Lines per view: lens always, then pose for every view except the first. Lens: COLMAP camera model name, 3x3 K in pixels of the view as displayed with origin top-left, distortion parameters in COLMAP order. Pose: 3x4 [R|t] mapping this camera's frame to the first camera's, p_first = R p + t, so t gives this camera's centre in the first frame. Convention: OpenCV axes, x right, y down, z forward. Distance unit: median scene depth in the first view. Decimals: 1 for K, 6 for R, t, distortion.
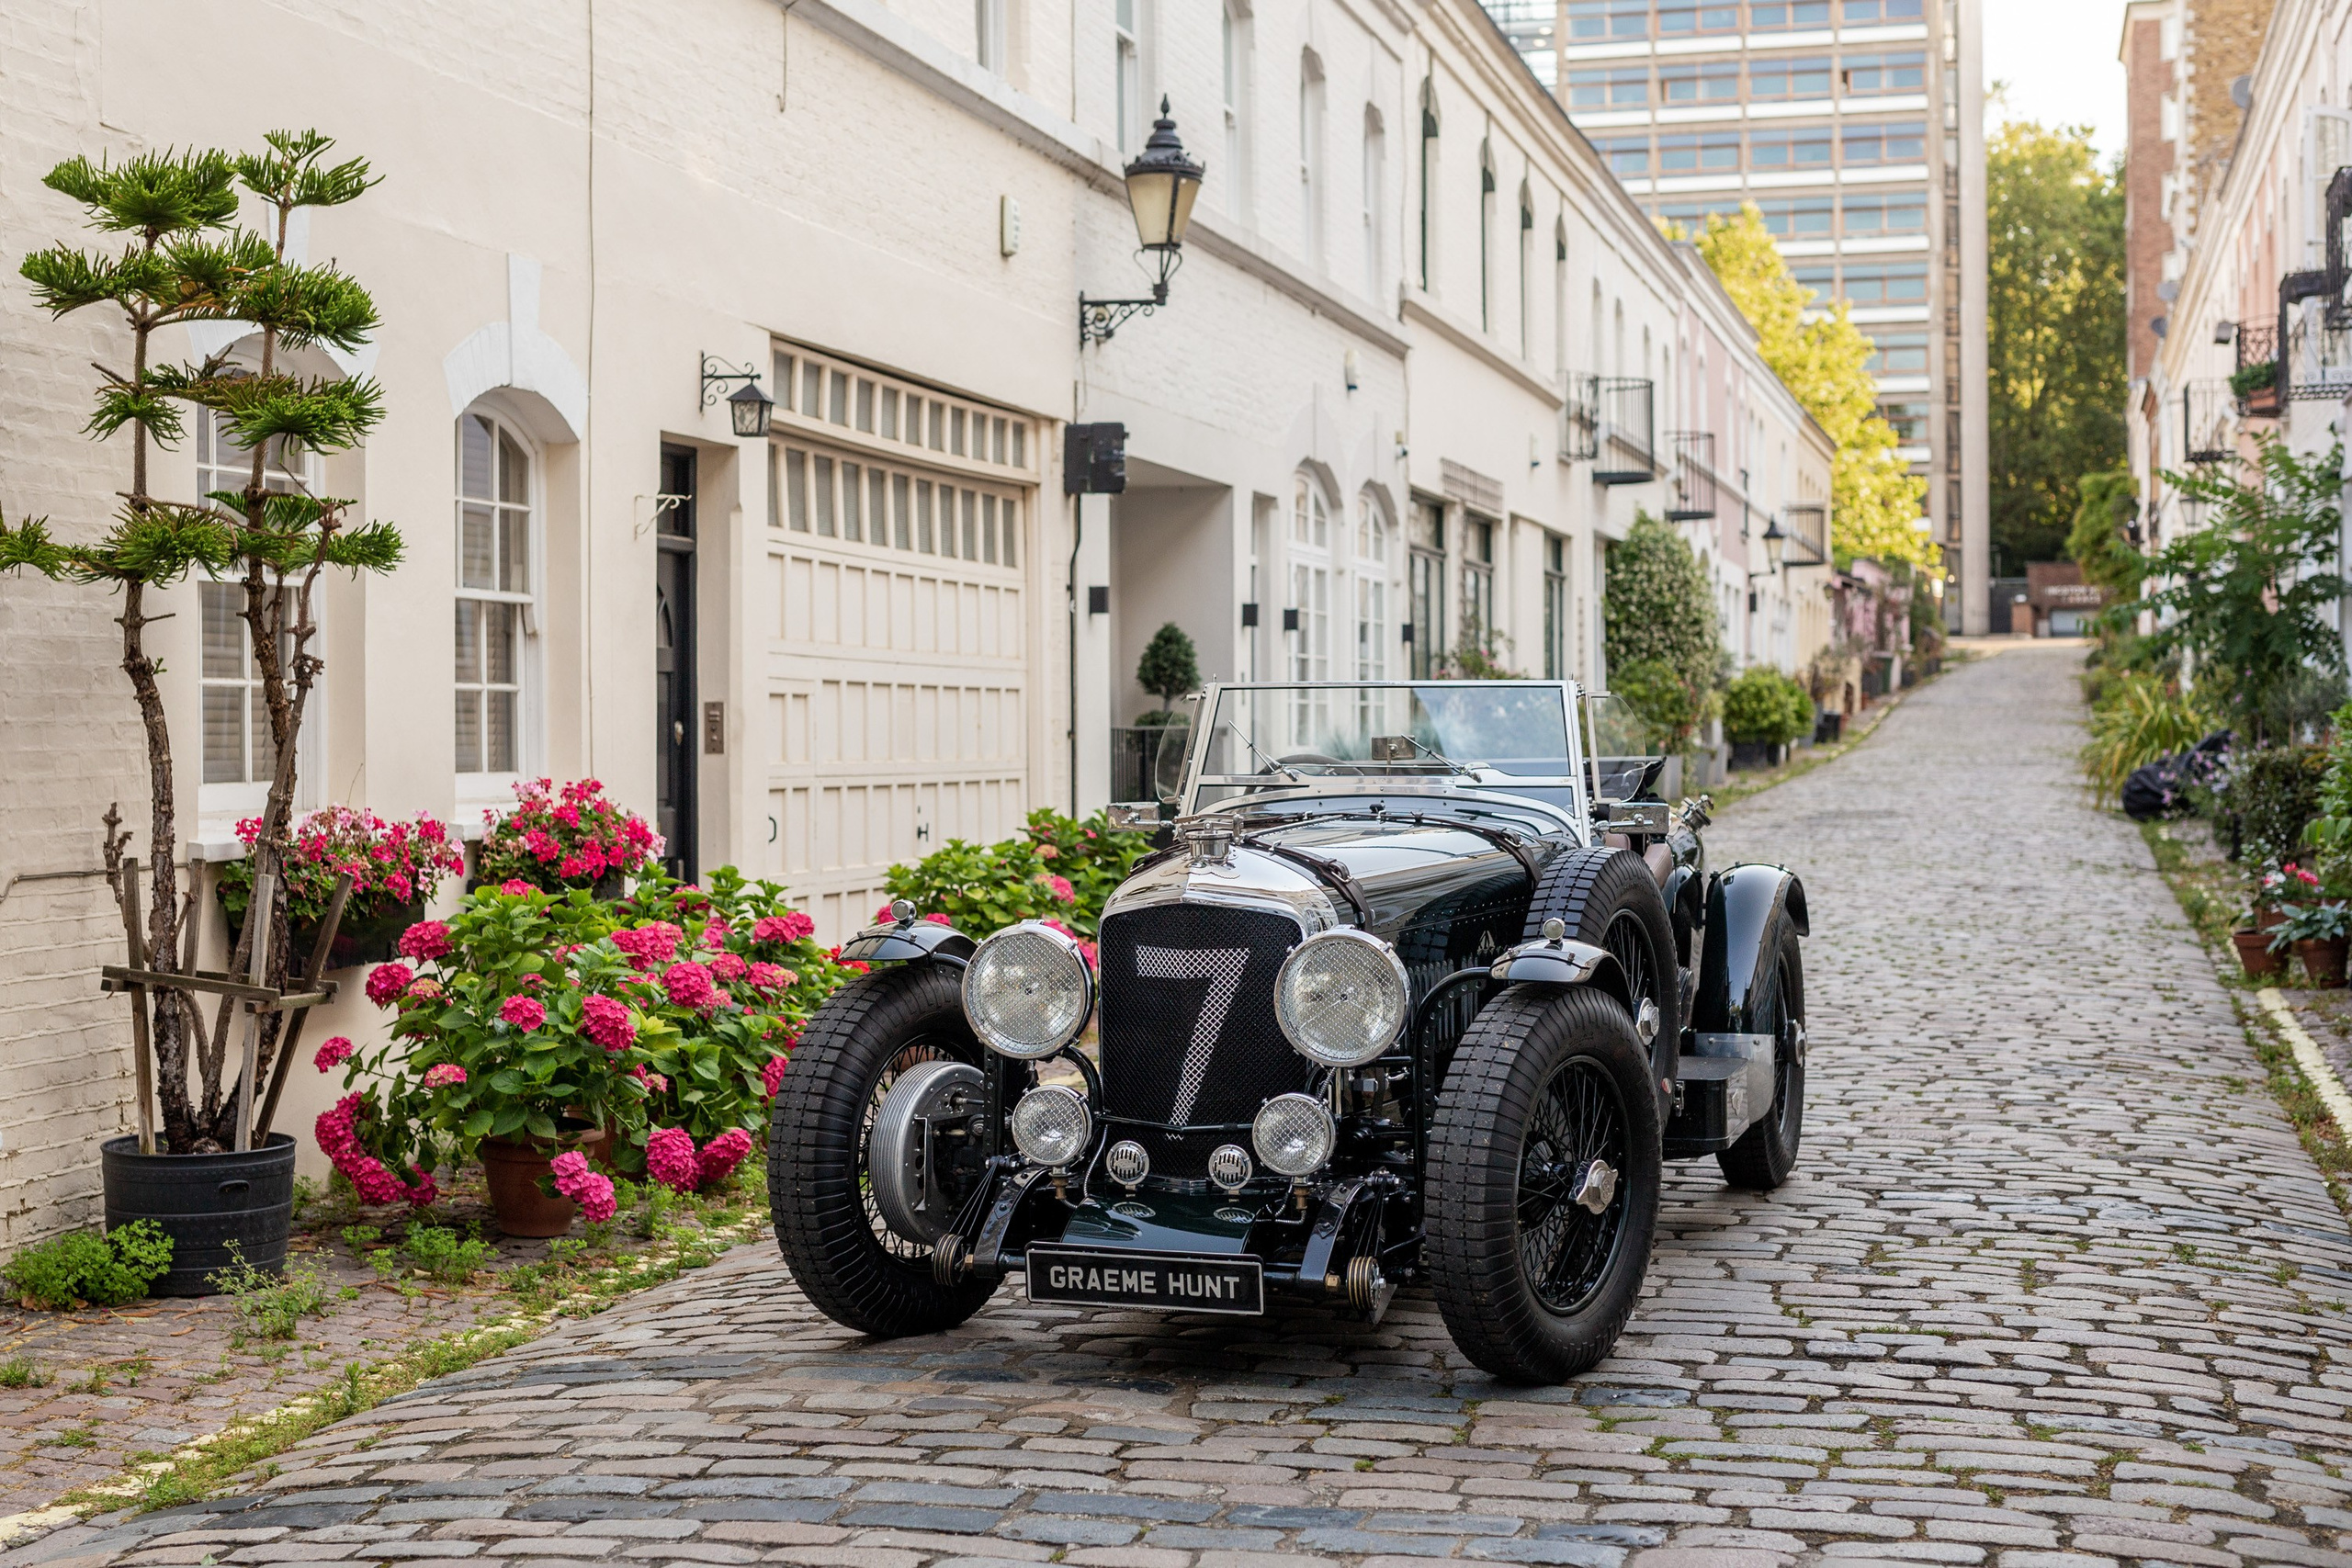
lens RADIAL K [[3310.5, 0, 1176.0], [0, 3310.5, 784.0], [0, 0, 1]] dist [0.012499, 0.063859]
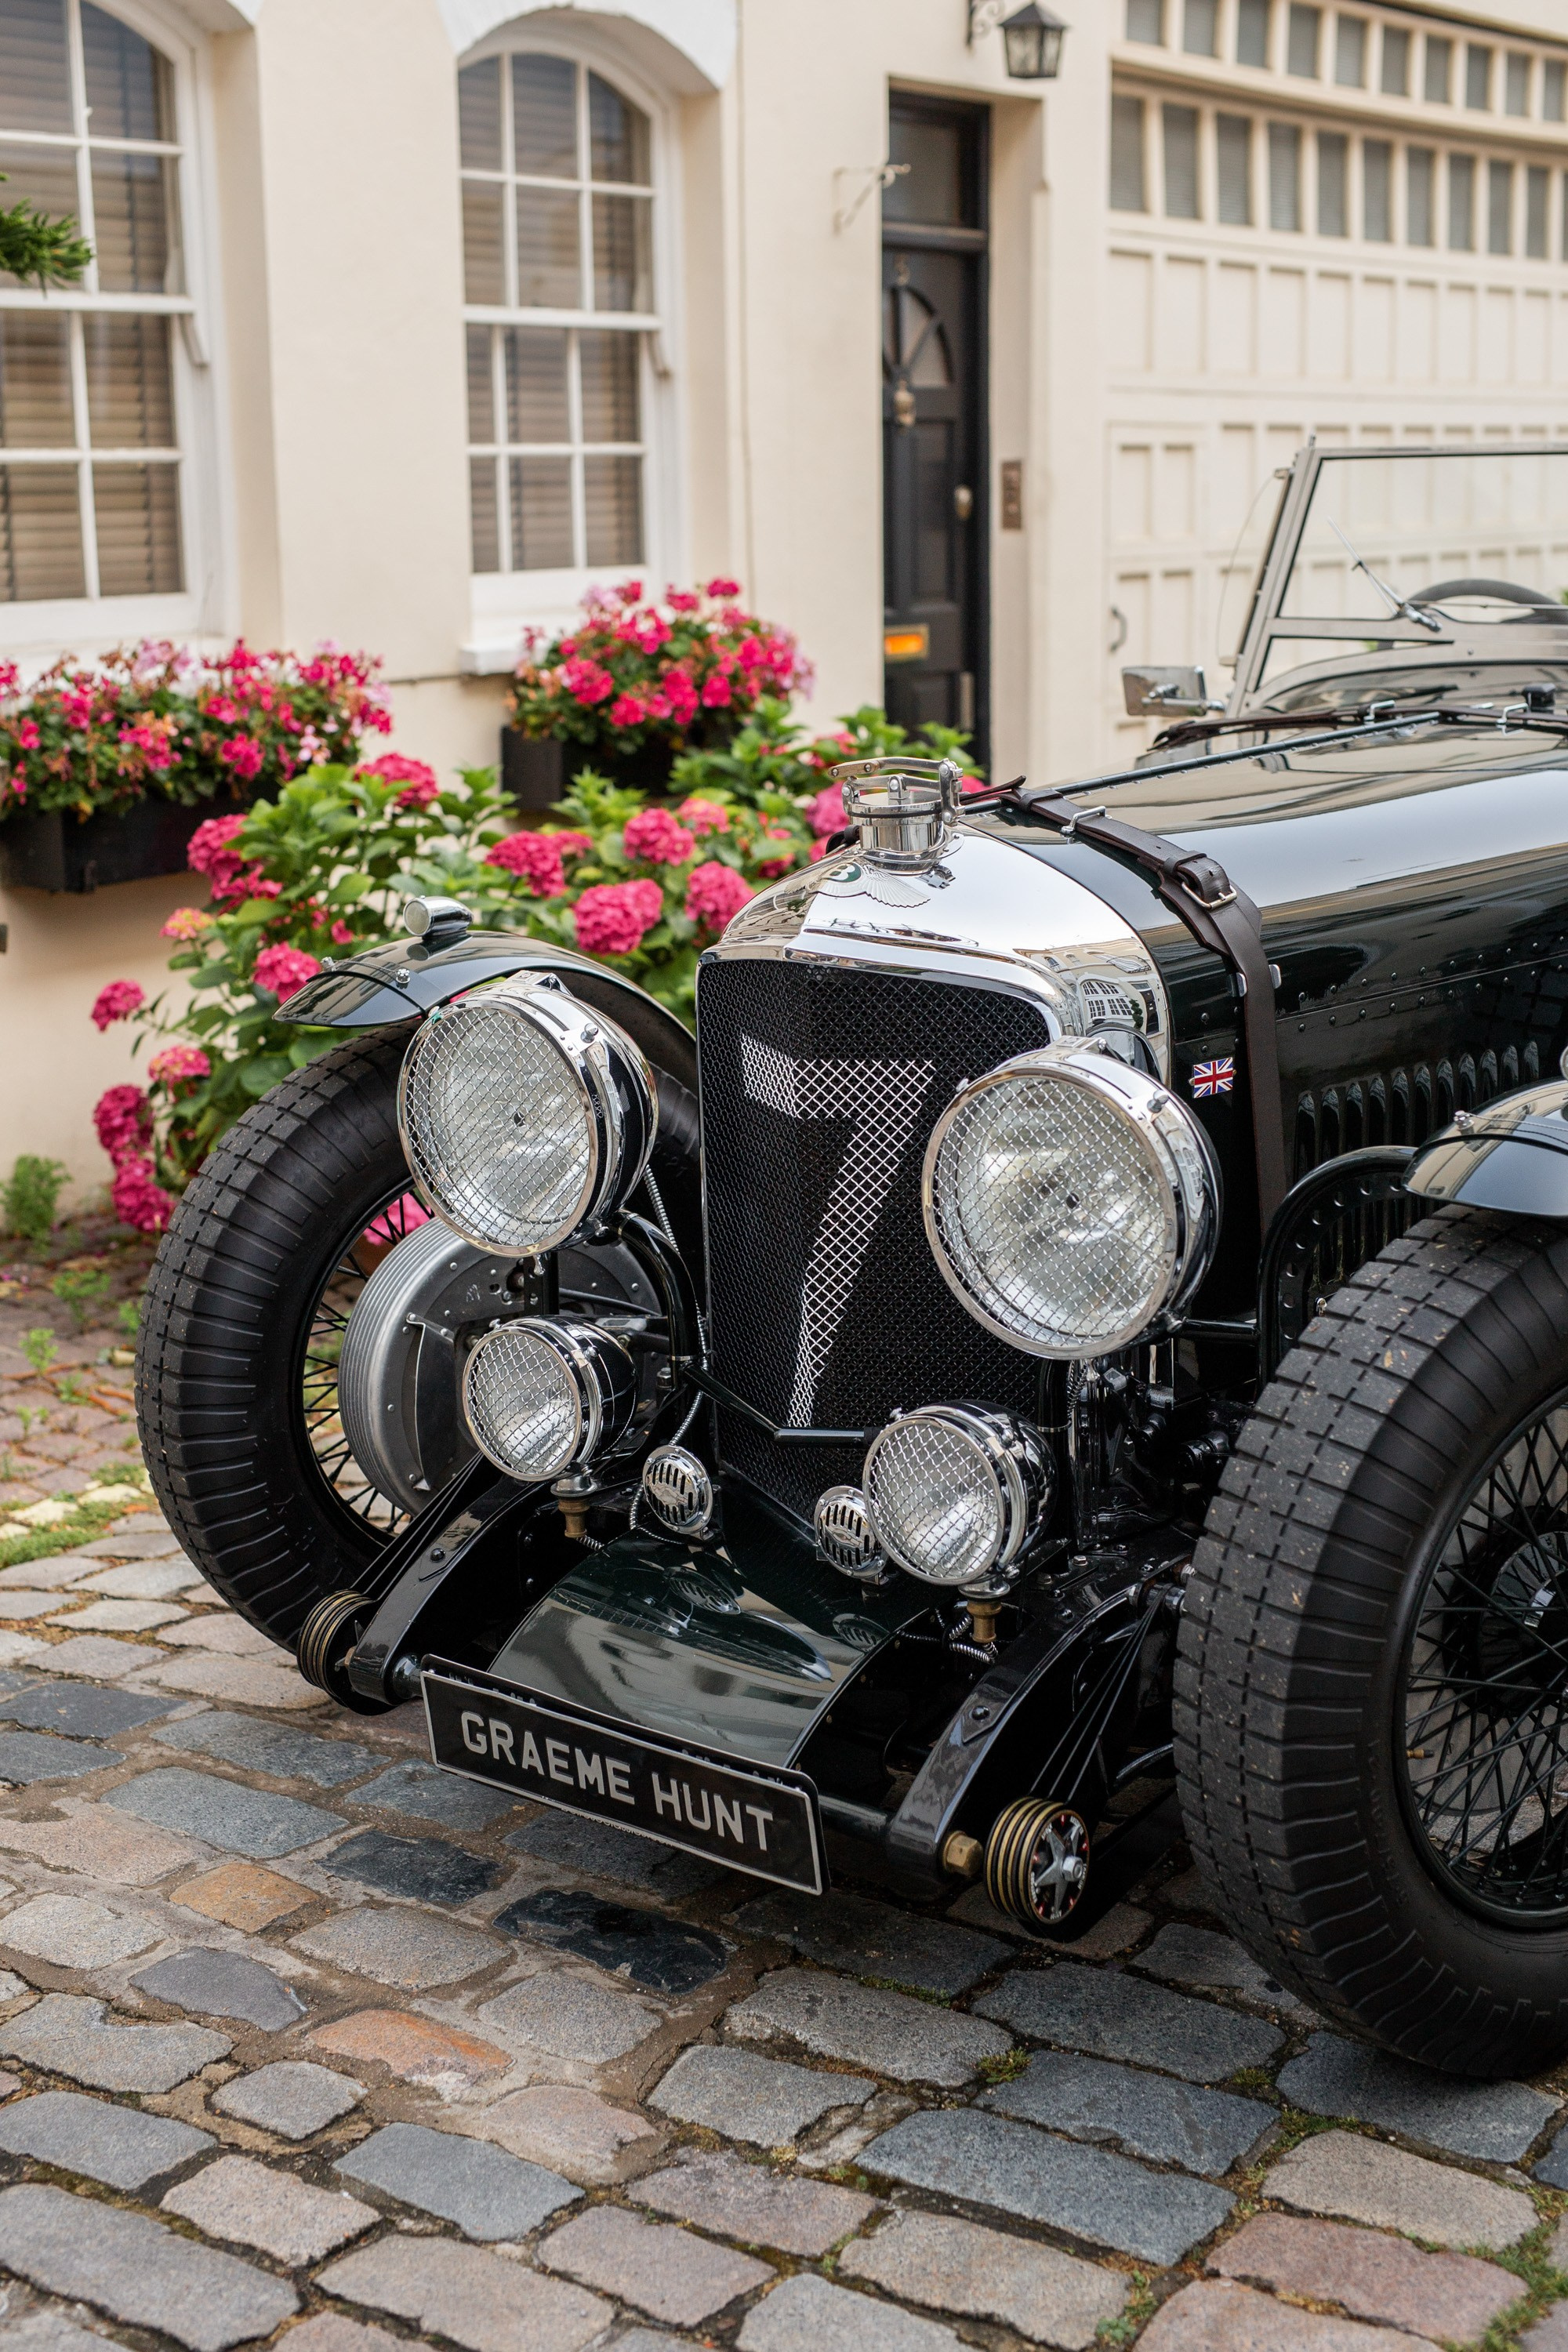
lens RADIAL K [[3310.8, 0, 784.0], [0, 3310.8, 1176.0], [0, 0, 1]] dist [0.012499, 0.063859]
pose [[0.937493, 0.064919, -0.341896, 0.116780], [0.002984, 0.980910, 0.194439, -0.017940], [0.347992, -0.183305, 0.919402, 0.405599]]
